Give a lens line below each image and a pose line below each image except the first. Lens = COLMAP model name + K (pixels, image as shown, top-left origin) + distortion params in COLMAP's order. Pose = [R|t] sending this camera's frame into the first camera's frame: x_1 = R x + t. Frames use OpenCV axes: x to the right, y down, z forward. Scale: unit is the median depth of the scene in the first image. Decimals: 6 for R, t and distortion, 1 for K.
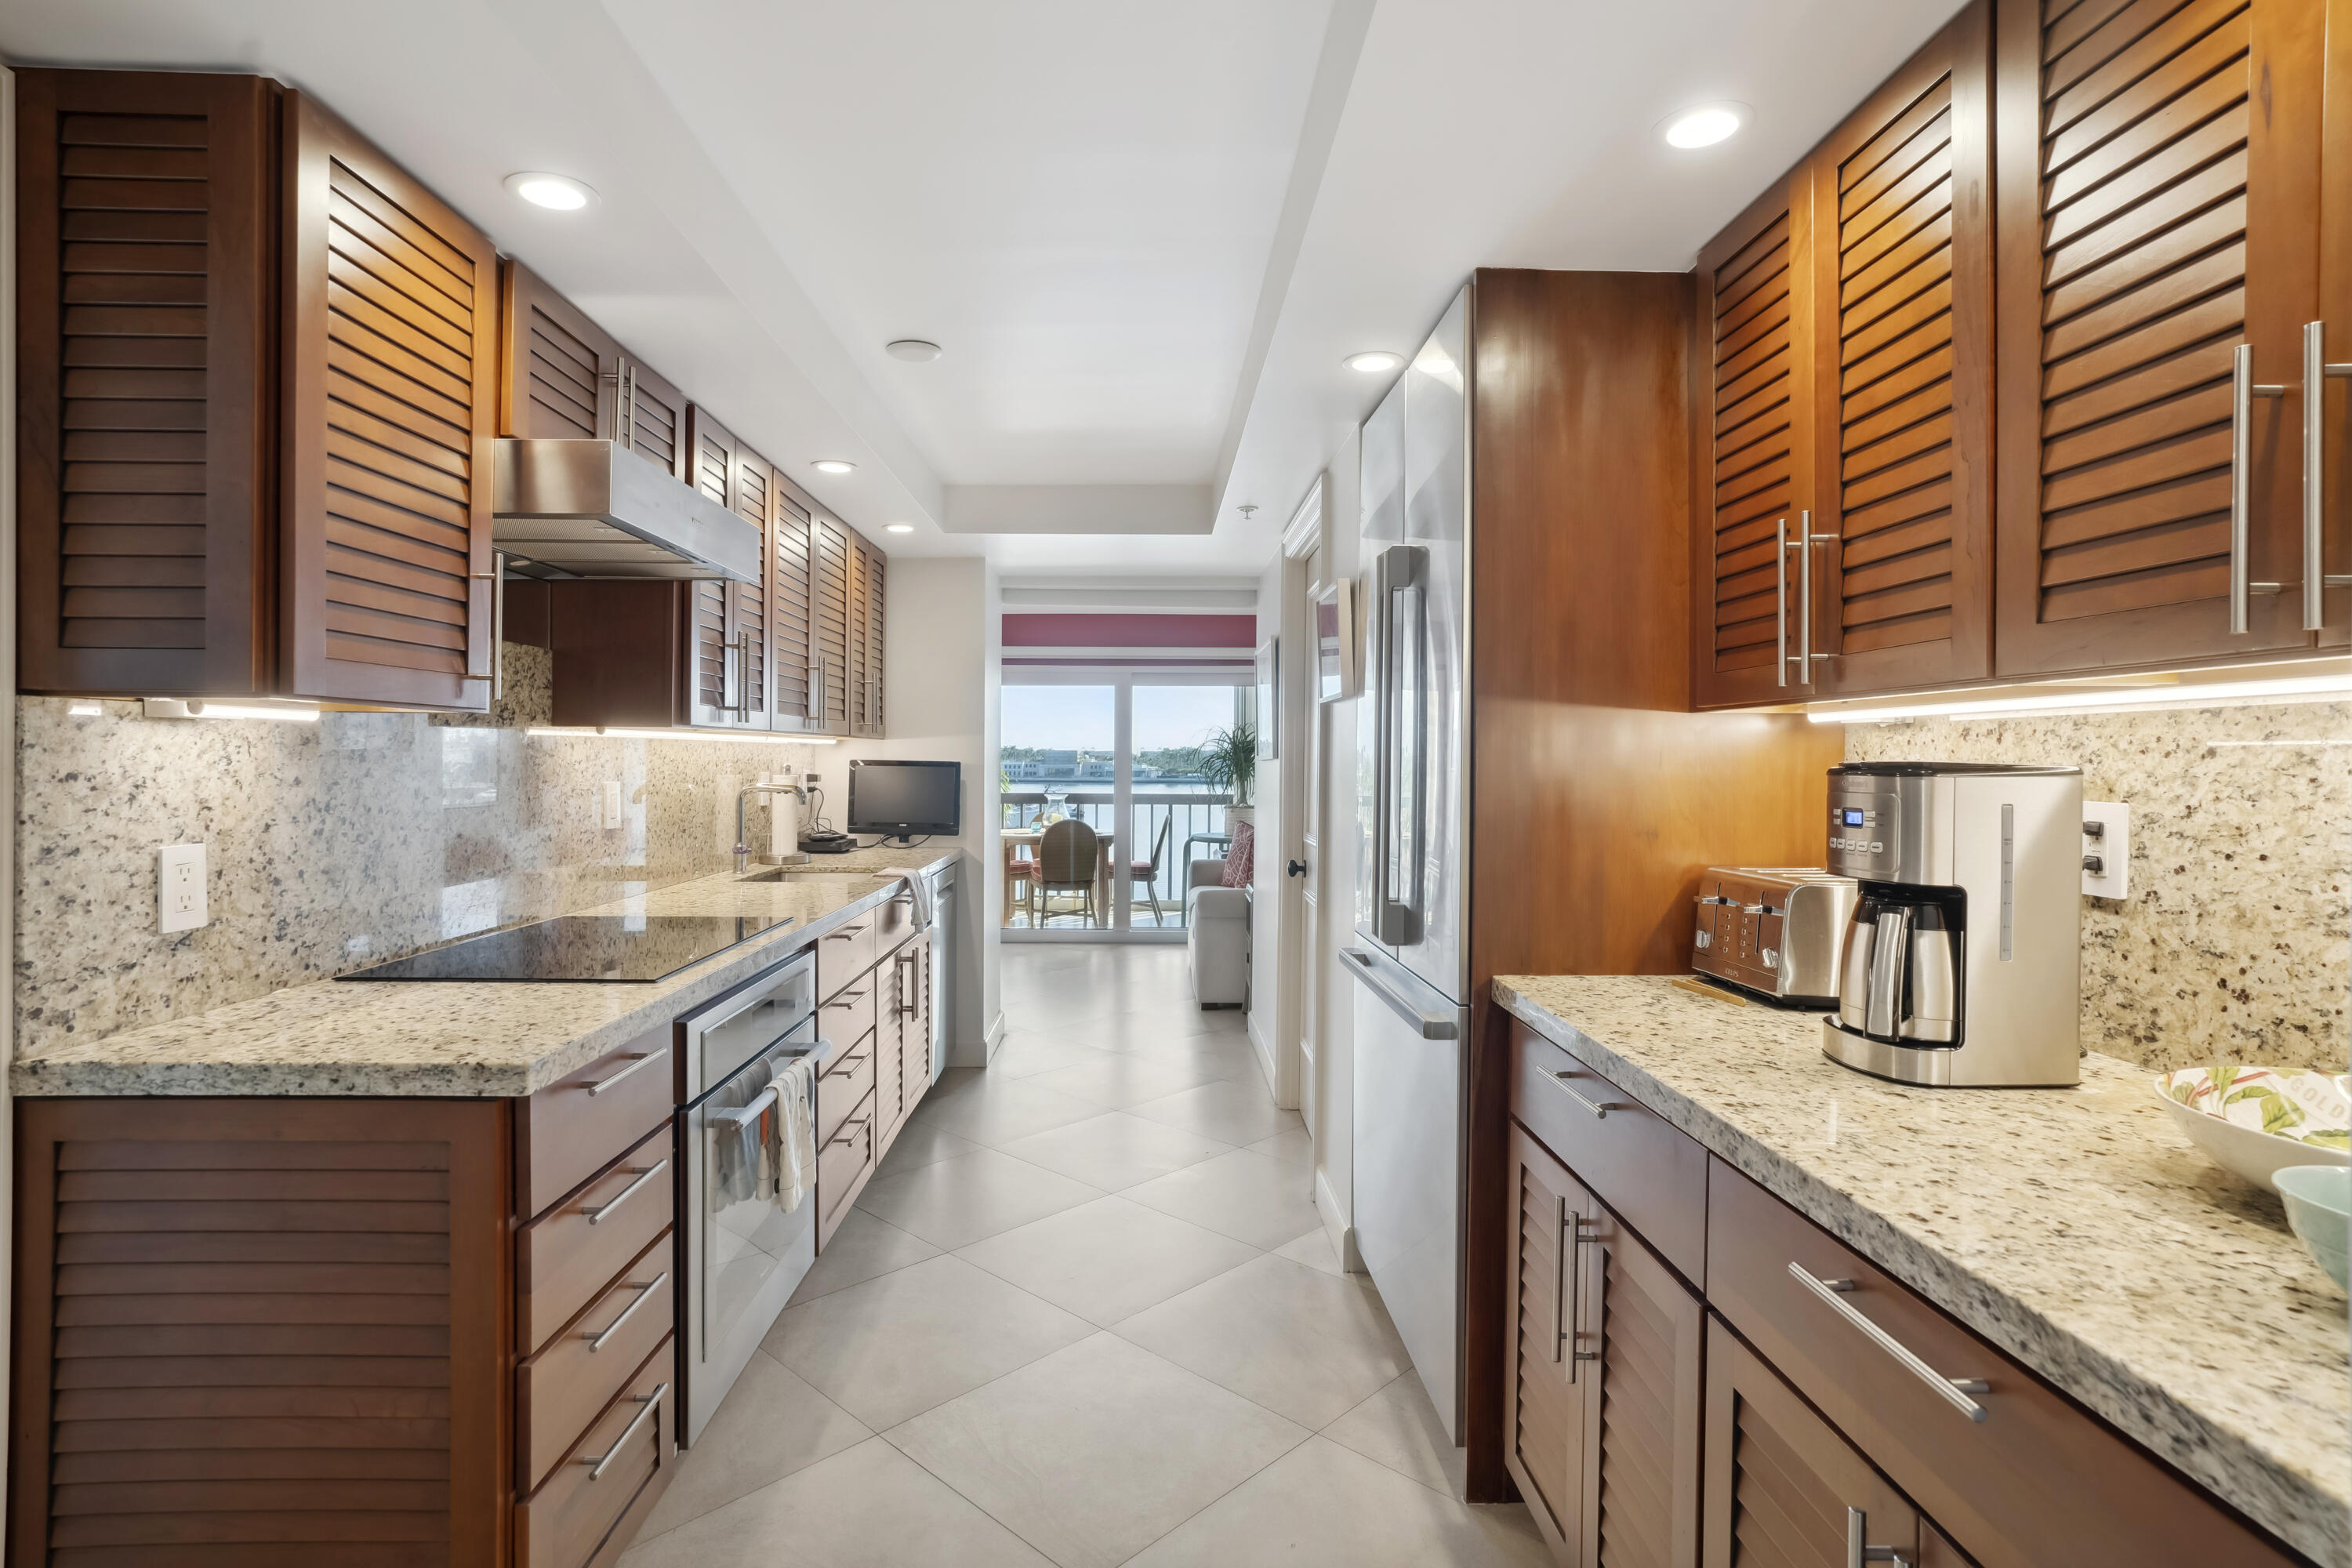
lens RADIAL K [[1211.1, 0, 1173.9], [0, 1211.1, 759.0], [0, 0, 1]] dist [-0.003795, 0.024602]
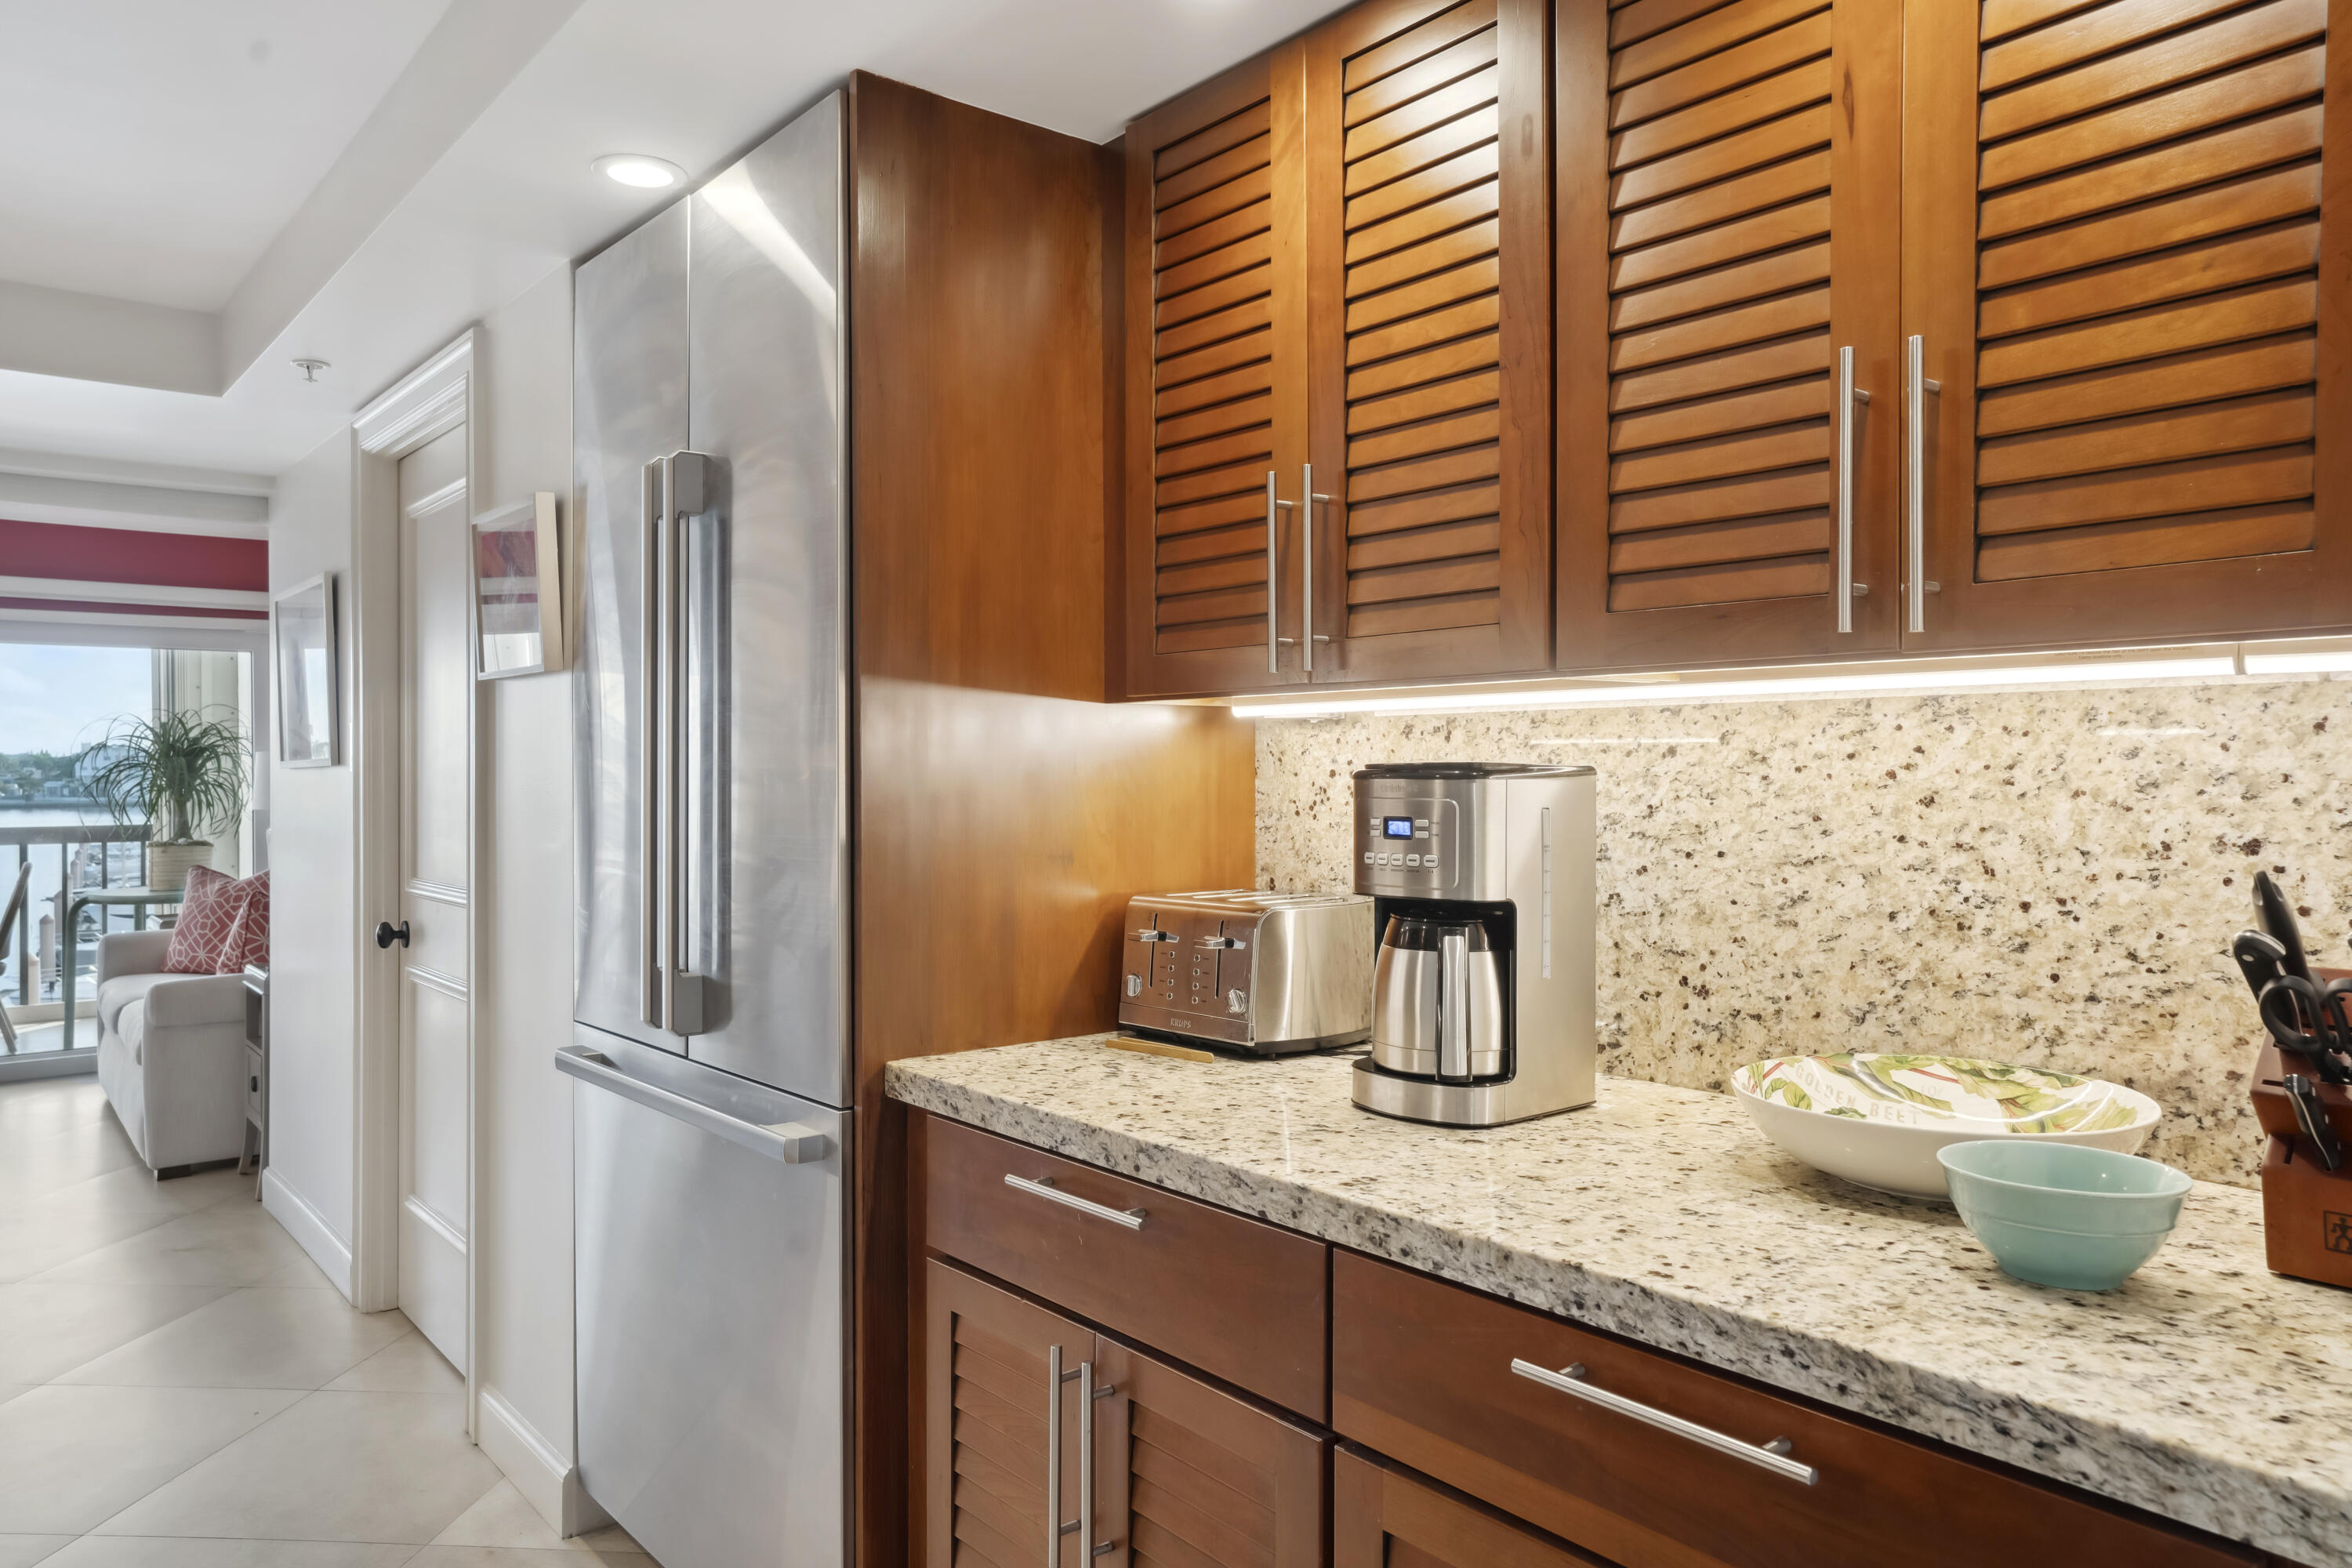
lens RADIAL K [[1605.1, 0, 1176.0], [0, 1605.1, 784.0], [0, 0, 1]] dist [0.005861, 0.043533]
pose [[0.797542, -0.013435, 0.603114, -0.270006], [0.006212, 0.999882, 0.014059, 0.000461], [-0.603232, -0.007466, 0.797531, 0.203135]]
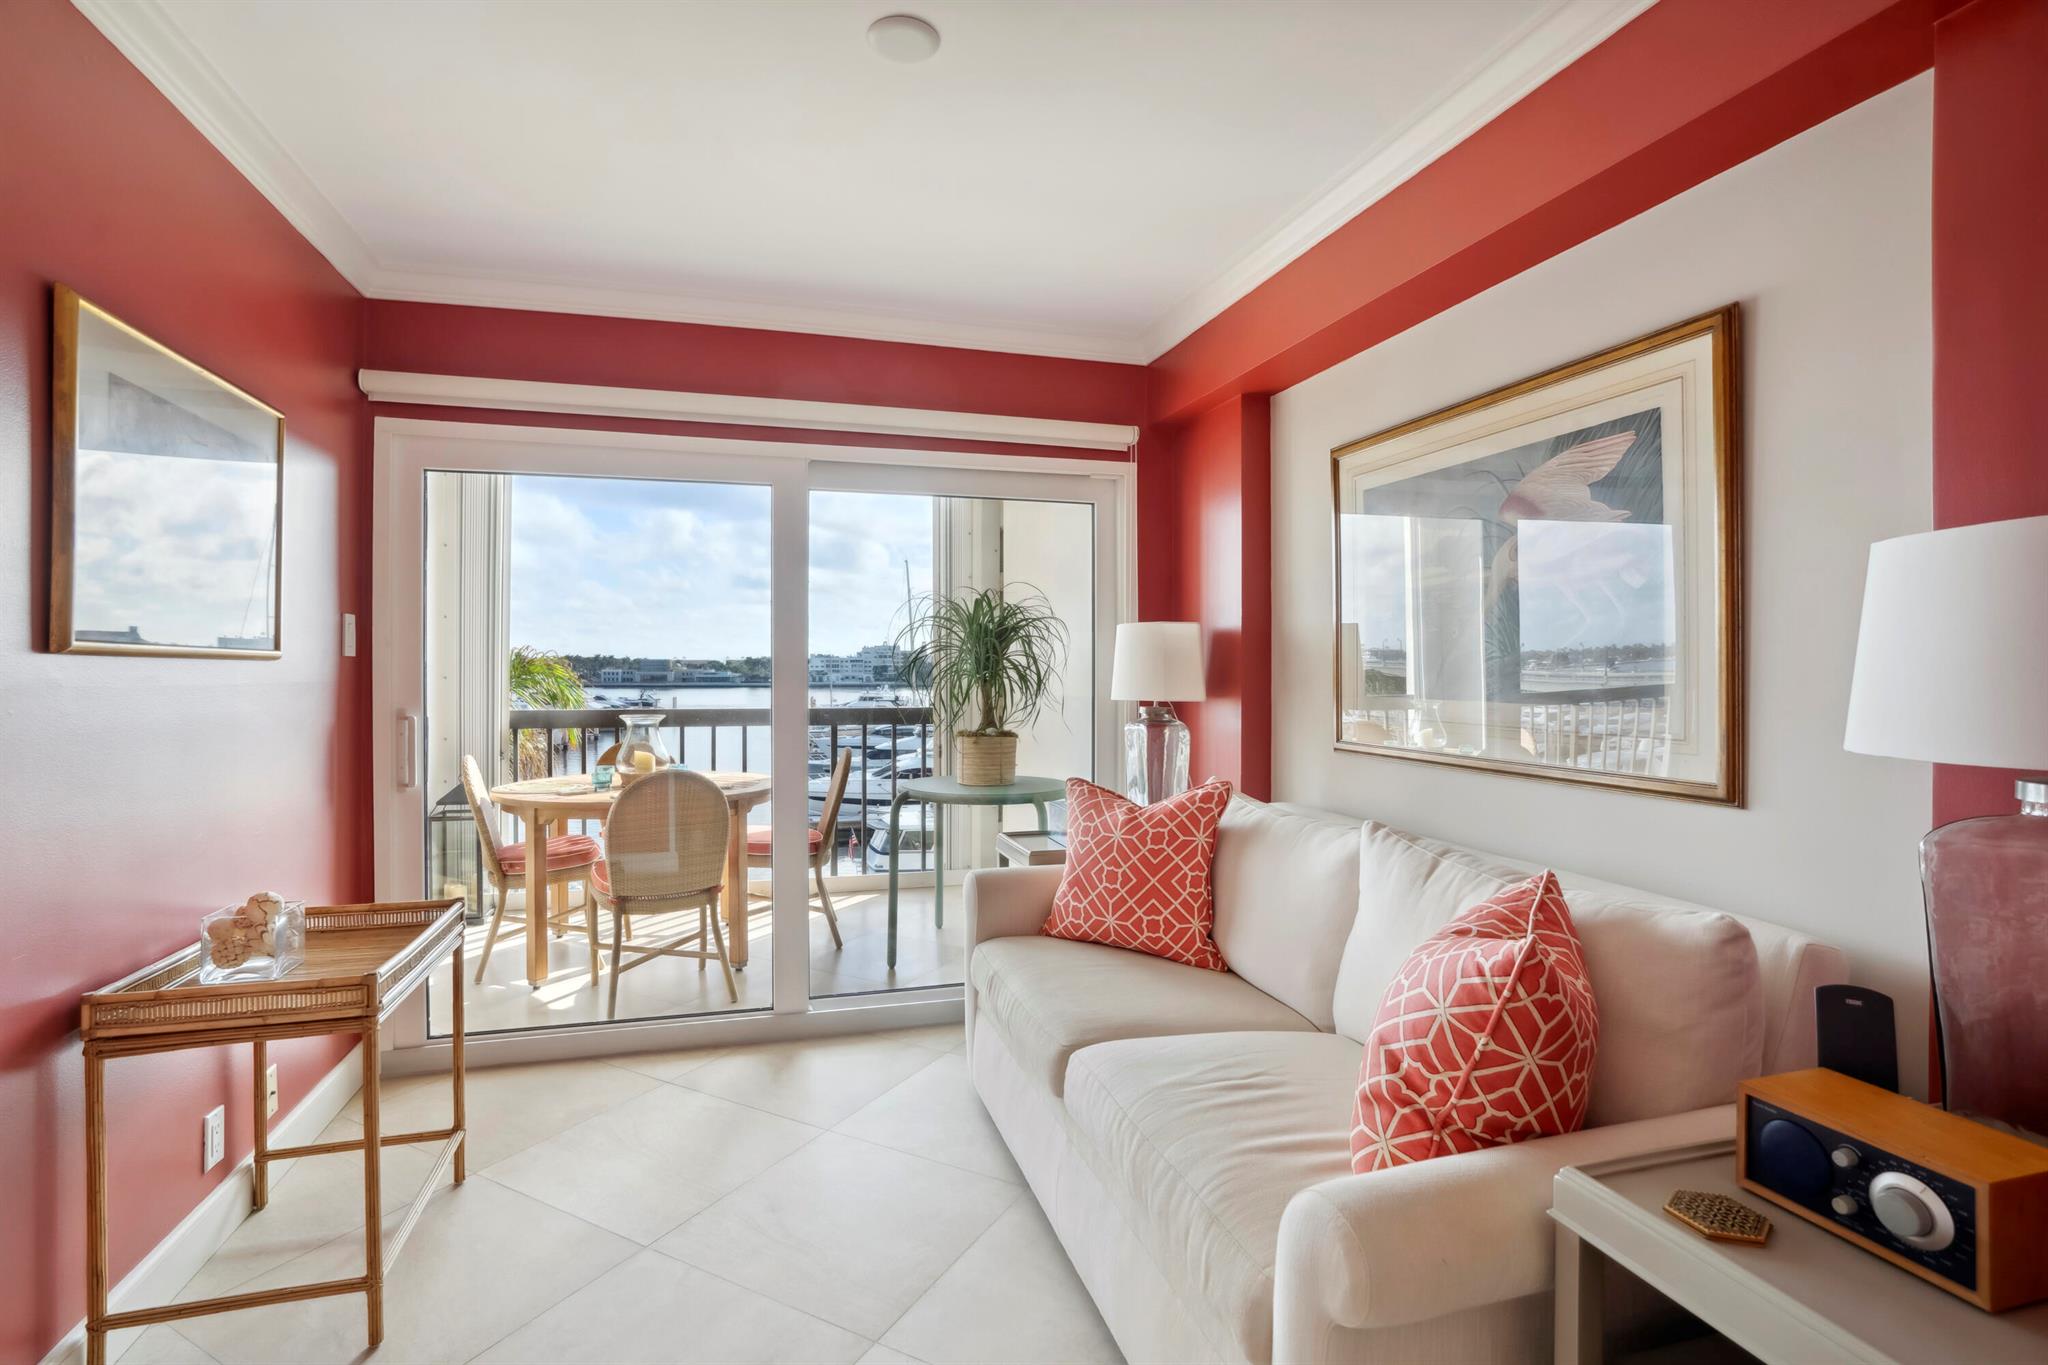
lens RADIAL K [[1002.7, 0, 1024.1], [0, 1002.7, 645.2], [0, 0, 1]] dist [-0.063307, 0.033635]
pose [[0.965771, 0.001105, 0.259395, -0.361168], [0.004217, 0.999792, -0.019958, 0.052856], [-0.259363, 0.020369, 0.965565, 3.941509]]
